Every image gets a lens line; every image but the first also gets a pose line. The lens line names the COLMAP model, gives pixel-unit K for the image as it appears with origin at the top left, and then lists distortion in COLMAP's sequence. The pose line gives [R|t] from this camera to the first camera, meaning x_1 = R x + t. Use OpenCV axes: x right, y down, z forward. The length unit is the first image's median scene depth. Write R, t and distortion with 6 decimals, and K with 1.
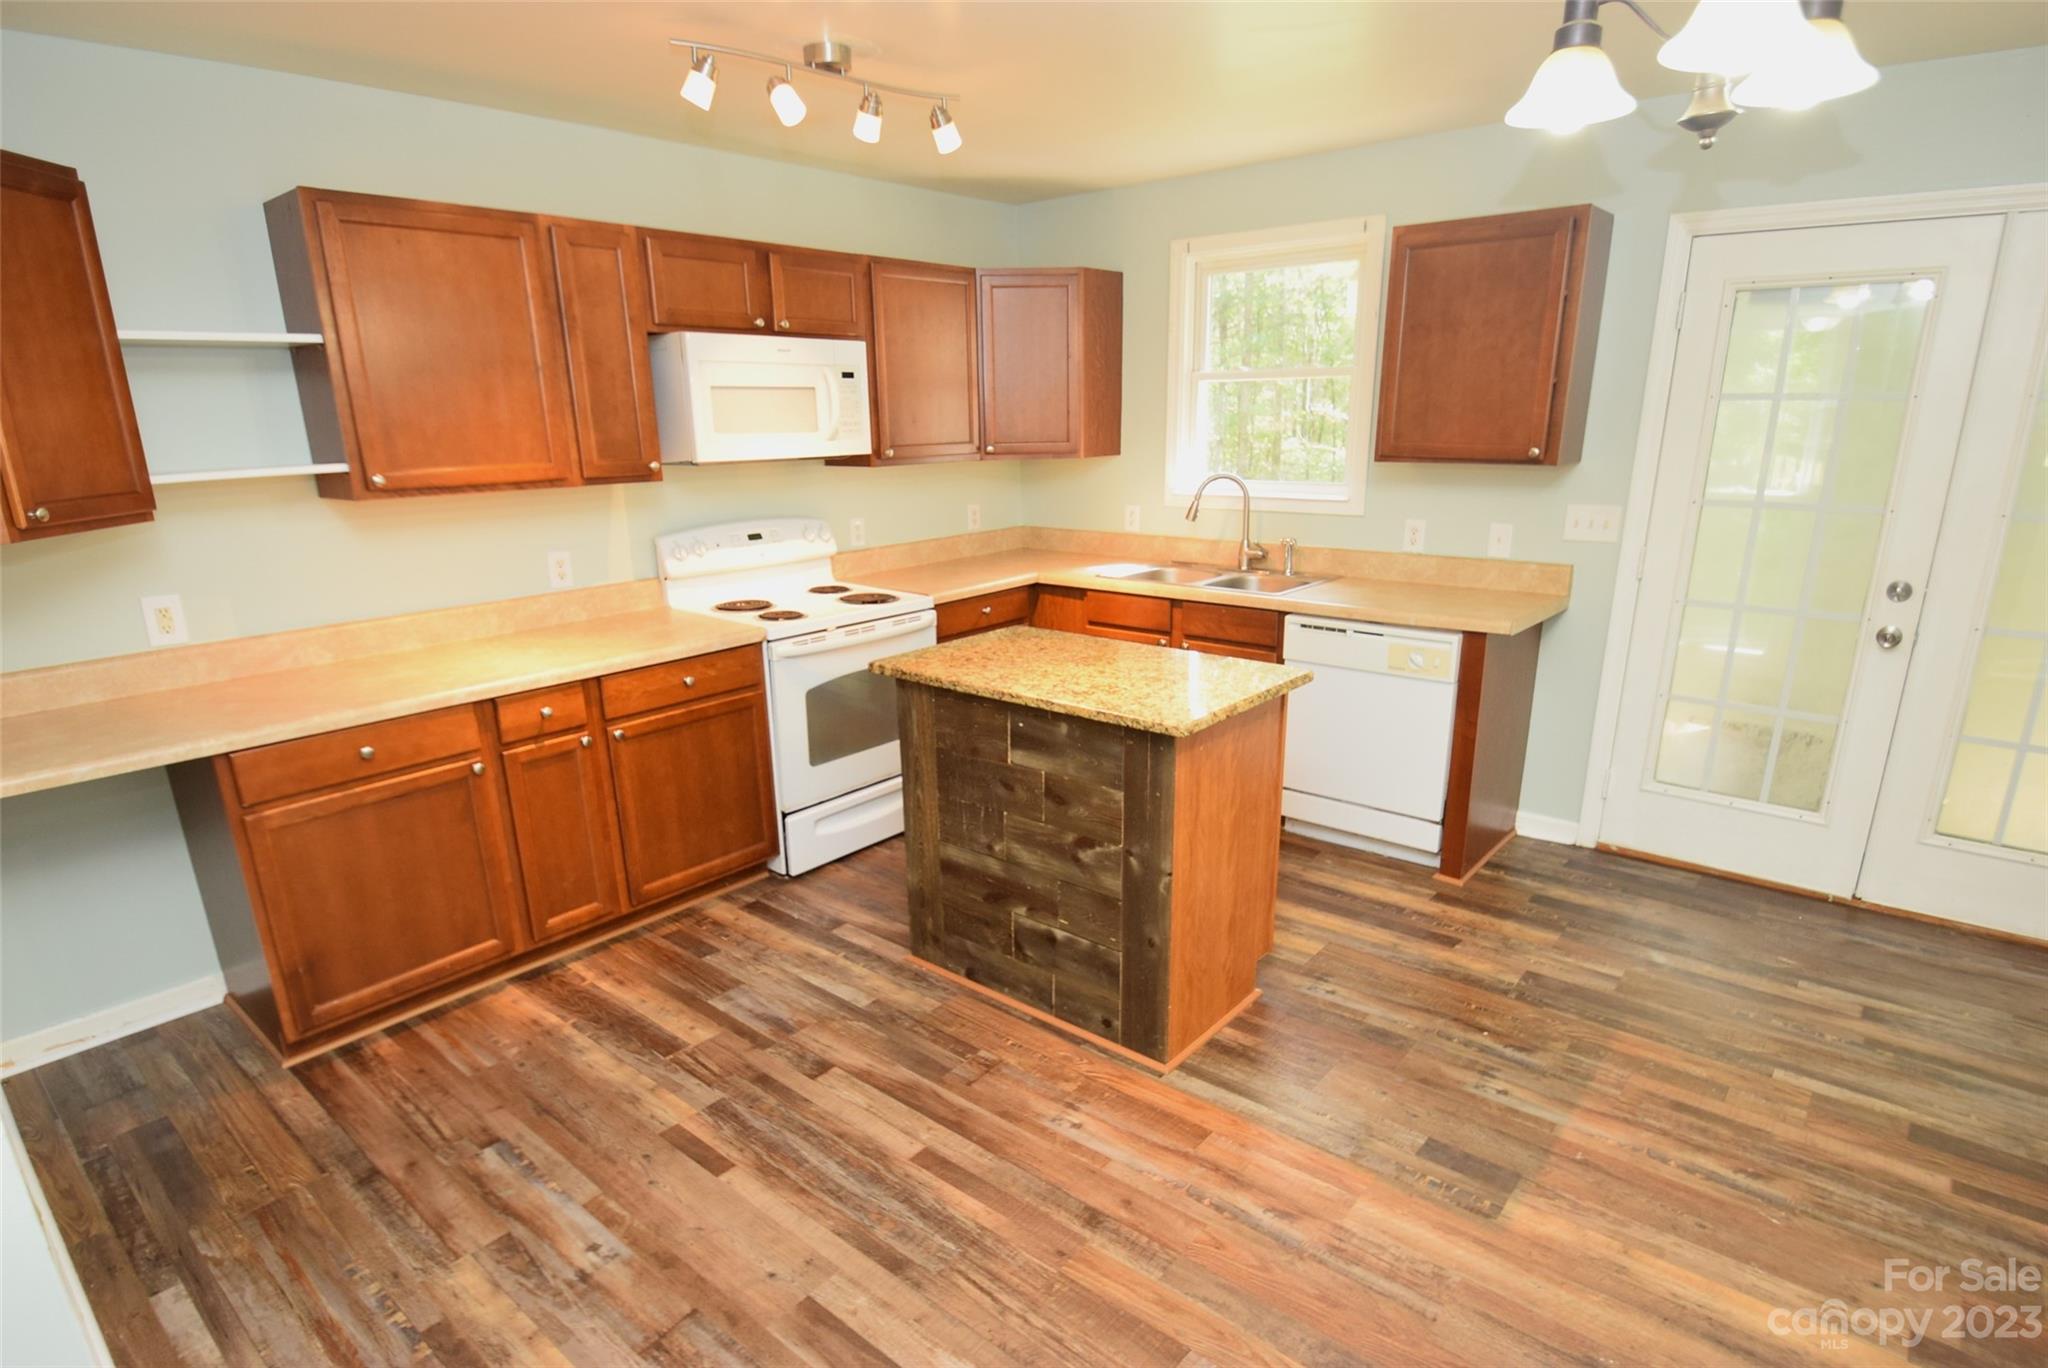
lens RADIAL K [[1074.3, 0, 1015.0], [0, 1074.3, 741.2], [0, 0, 1]] dist [-0.001474, -0.017379]
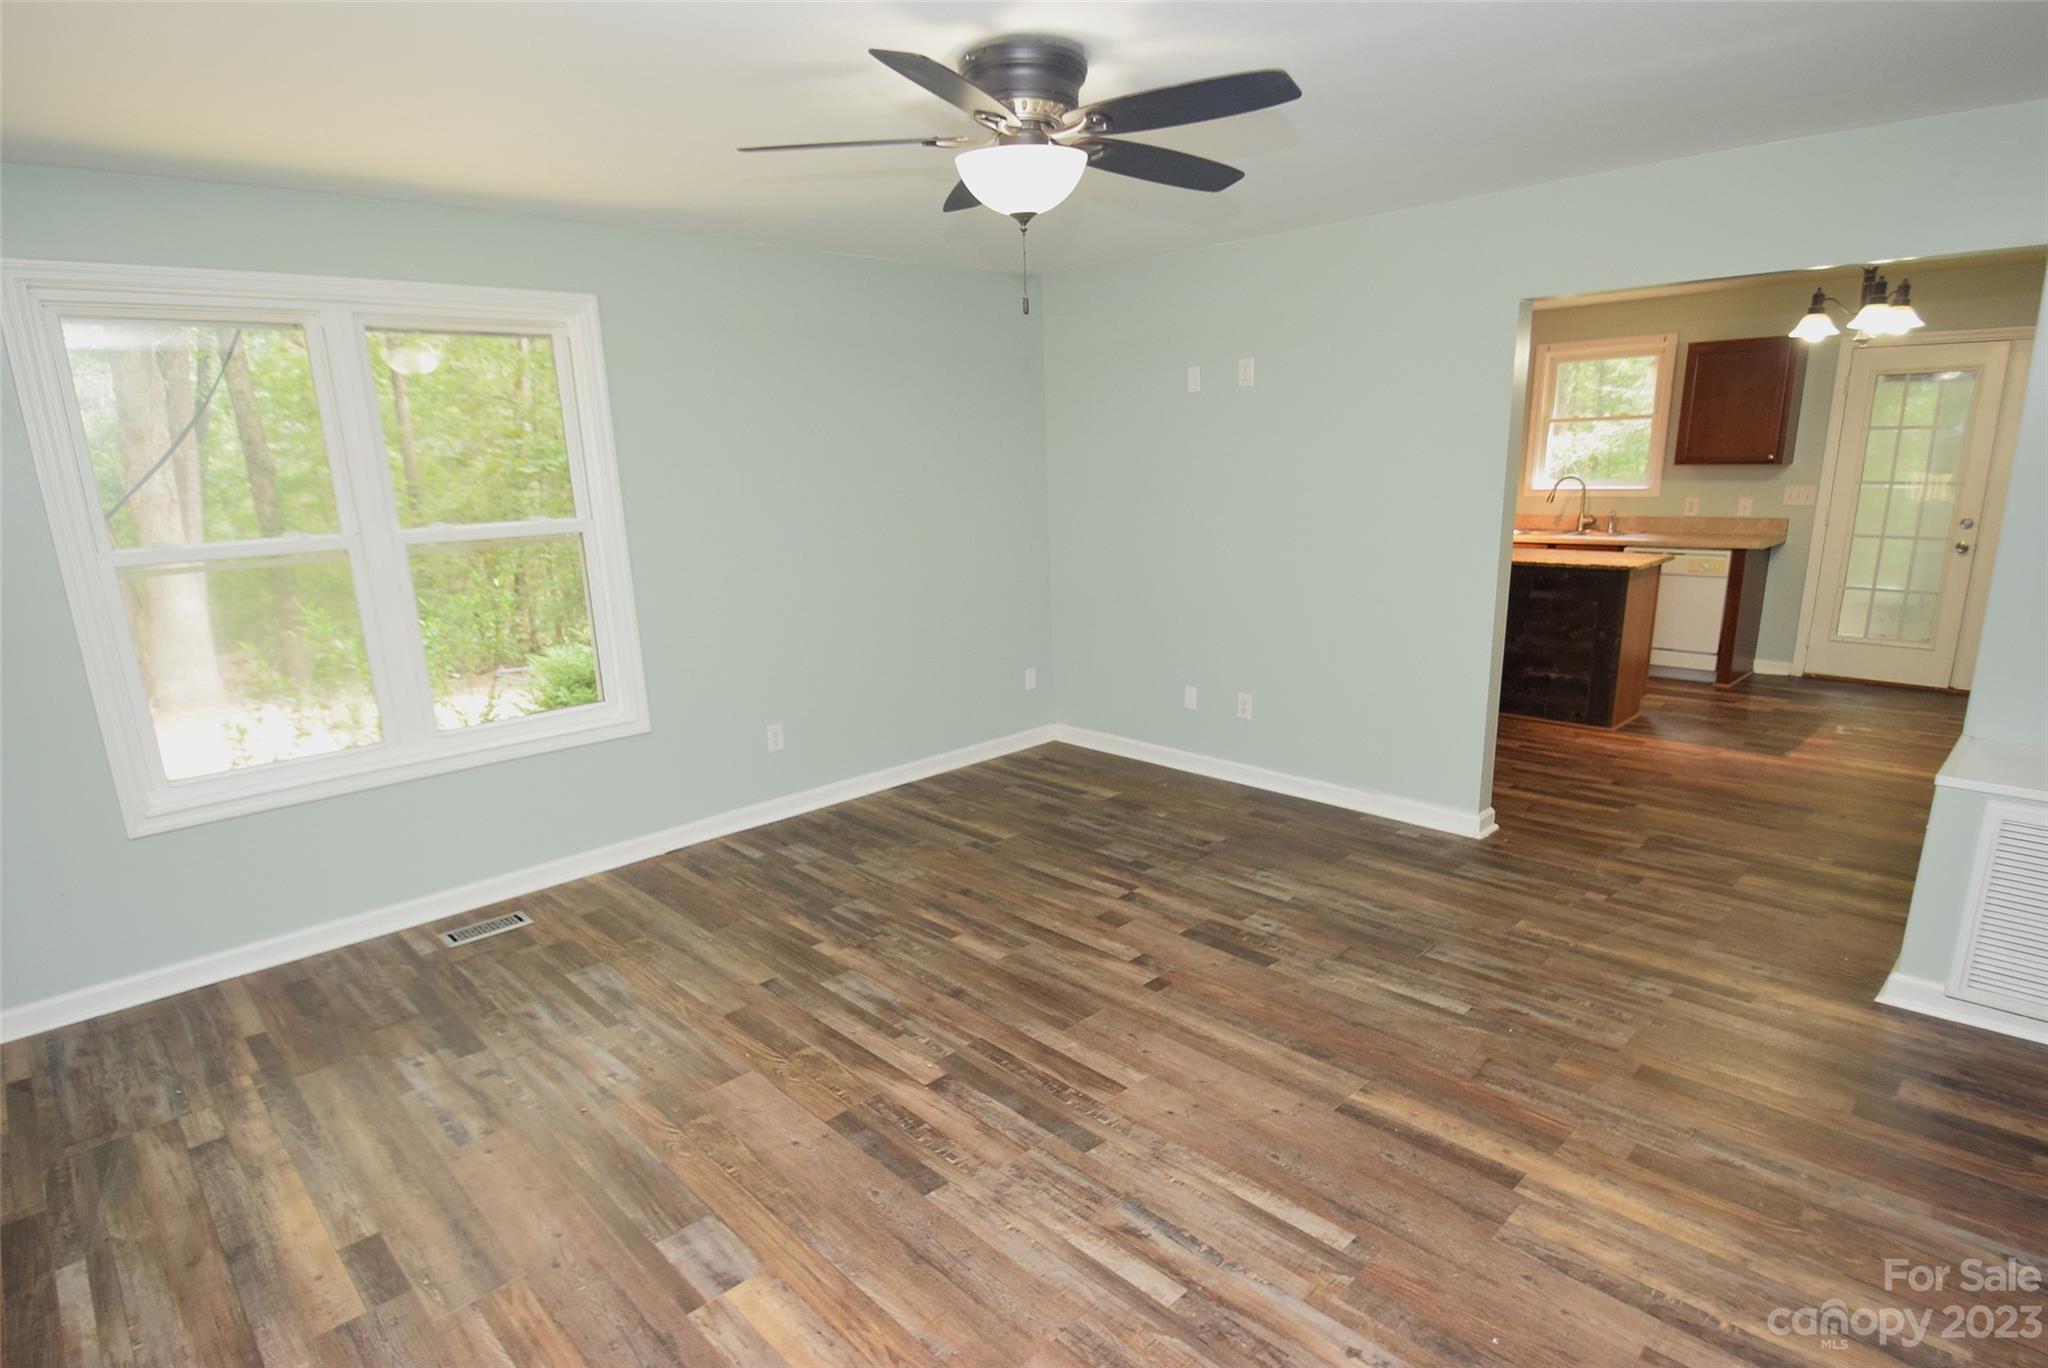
lens RADIAL K [[1074.3, 0, 1015.0], [0, 1074.3, 741.2], [0, 0, 1]] dist [-0.001474, -0.017379]
pose [[0.995043, 0.009424, -0.098995, -0.738388], [-0.013049, 0.999265, -0.036039, 0.359995], [0.098582, 0.037152, 0.994435, -1.128765]]
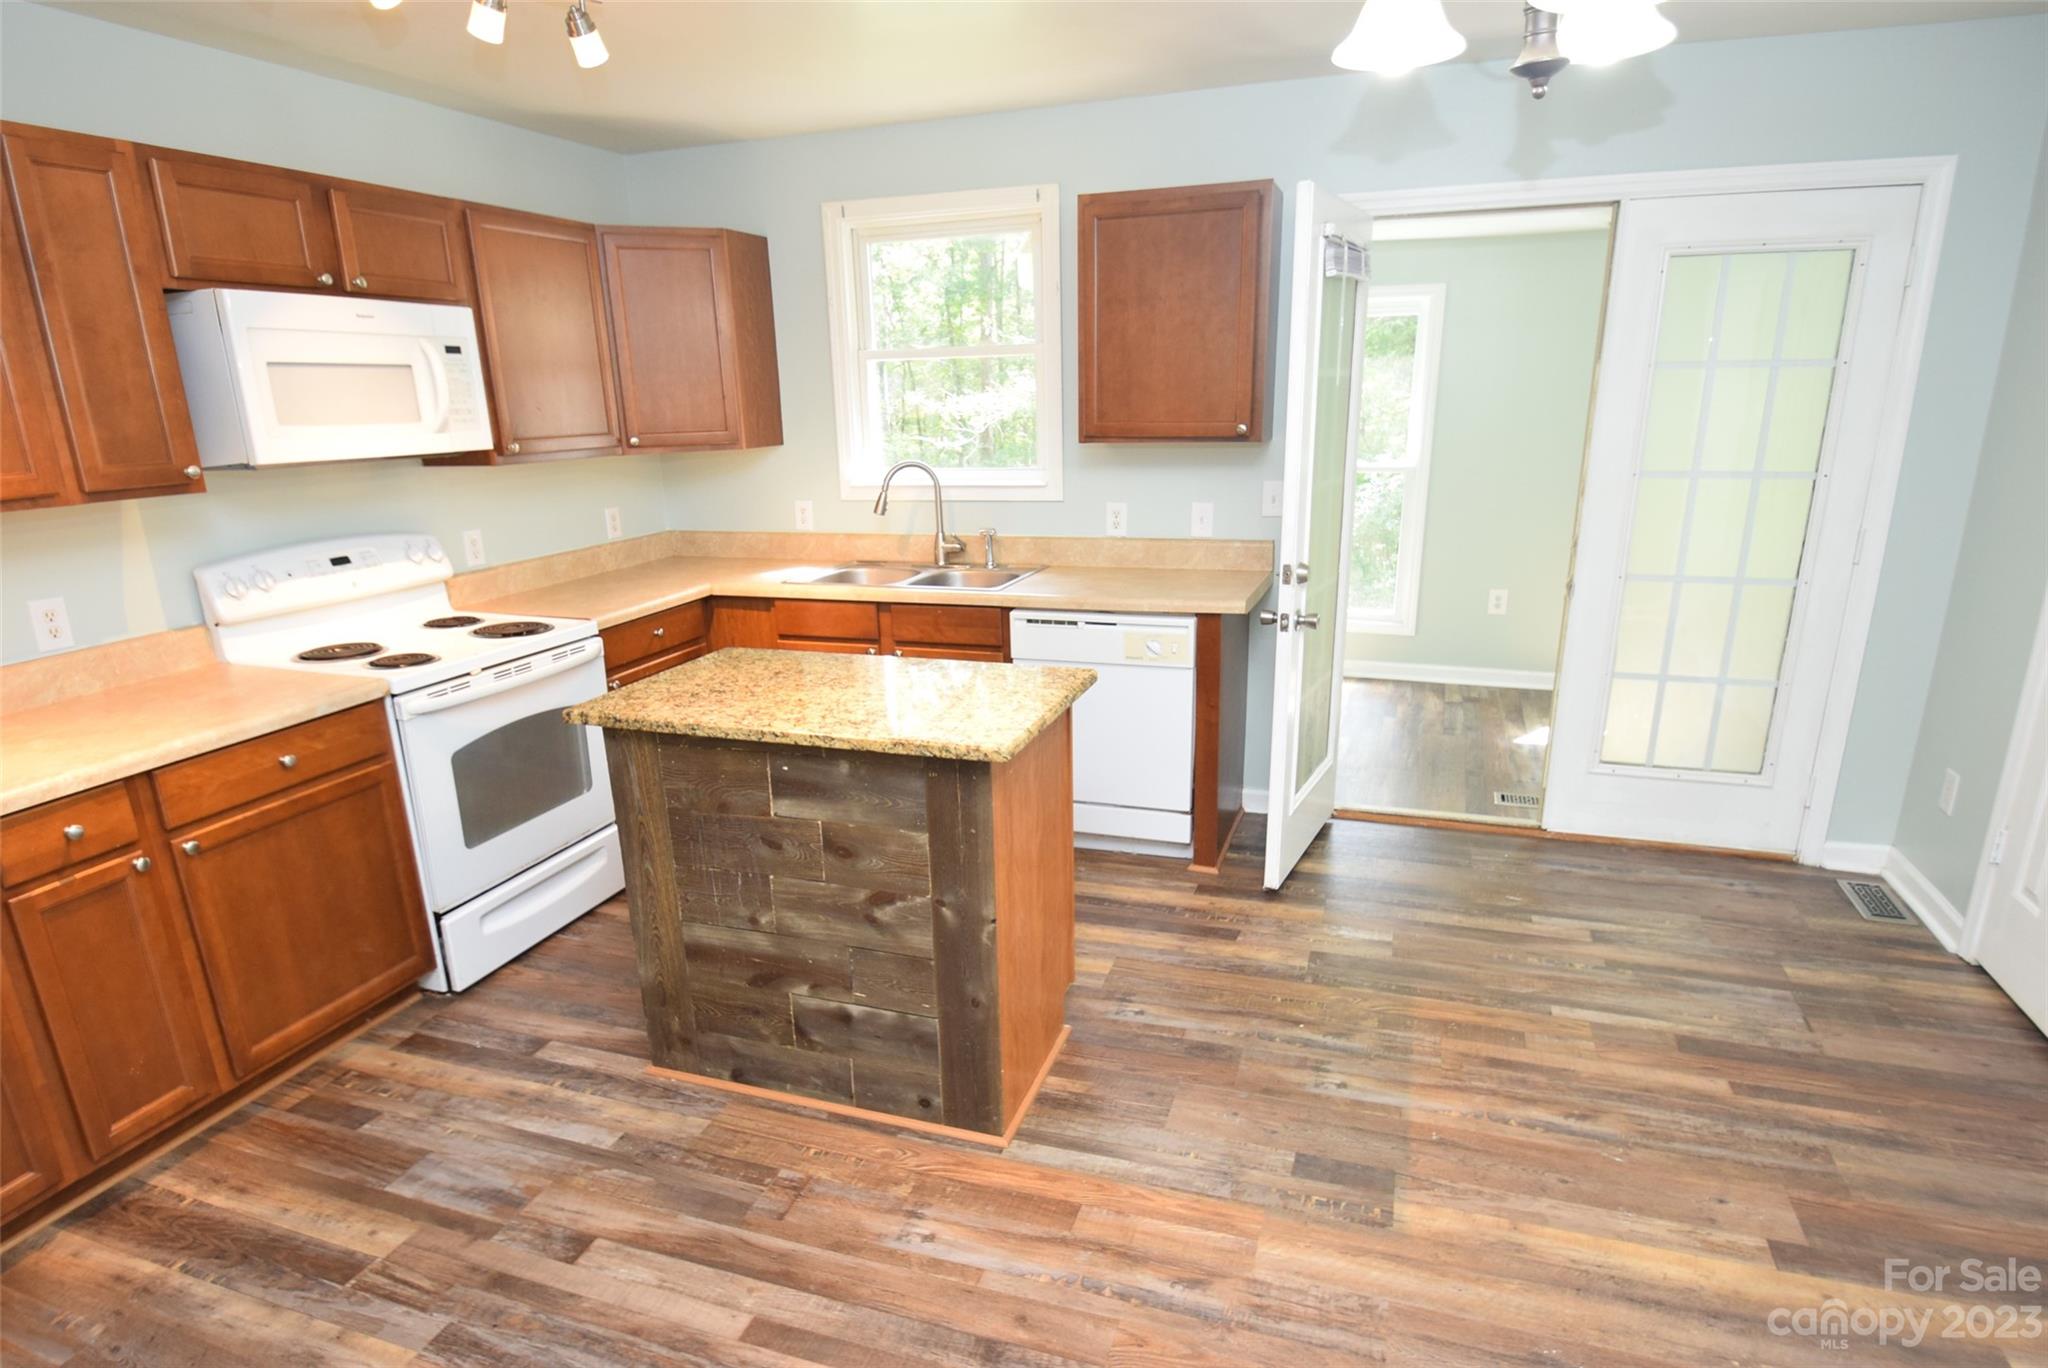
lens RADIAL K [[1117.8, 0, 1016.1], [0, 1117.8, 743.1], [0, 0, 1]] dist [-0.002468, -0.017290]
pose [[0.931736, -0.114302, 0.344679, -0.105528], [0.115687, 0.993147, 0.016619, -0.024269], [-0.344216, 0.024391, 0.938573, 0.118776]]
